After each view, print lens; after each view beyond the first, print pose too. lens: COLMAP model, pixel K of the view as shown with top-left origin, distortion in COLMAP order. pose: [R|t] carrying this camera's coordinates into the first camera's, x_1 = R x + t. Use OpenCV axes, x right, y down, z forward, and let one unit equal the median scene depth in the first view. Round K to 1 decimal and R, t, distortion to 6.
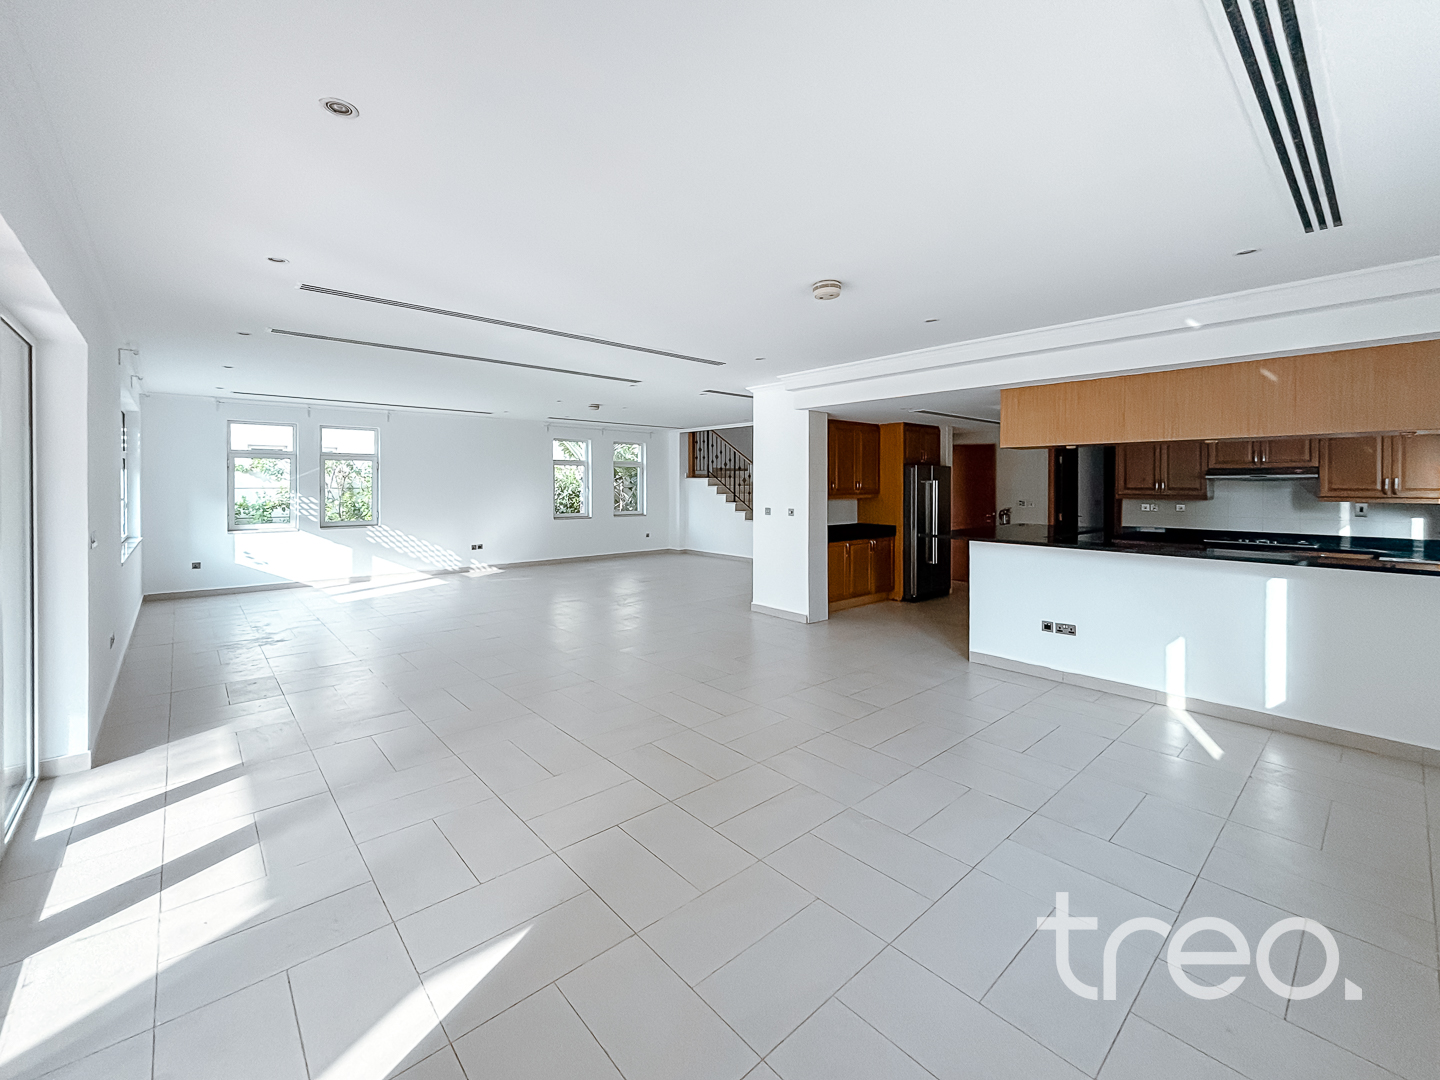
lens RADIAL K [[596.5, 0, 729.0], [0, 596.5, 488.5], [0, 0, 1]] dist [0.016599, -0.002395]
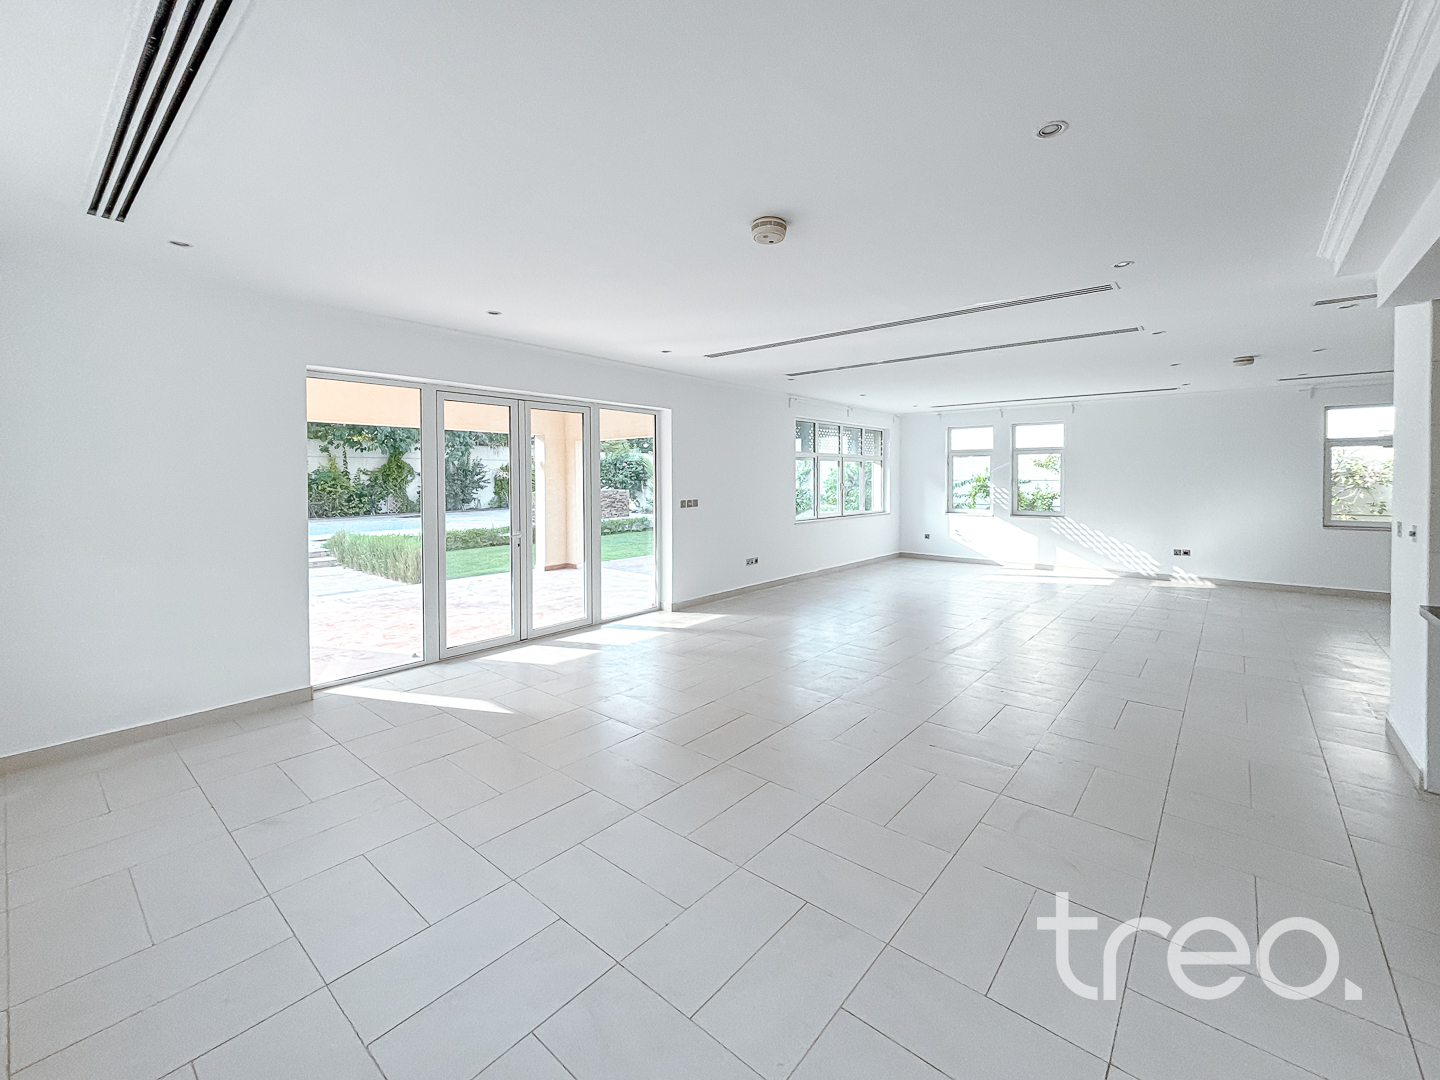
lens RADIAL K [[596.5, 0, 722.7], [0, 596.5, 491.4], [0, 0, 1]] dist [0.016599, -0.002395]
pose [[0.149948, 0.021046, -0.988470, 0.363821], [-0.004149, 0.999778, 0.020657, -0.000198], [0.988685, 0.001003, 0.150002, 0.311780]]
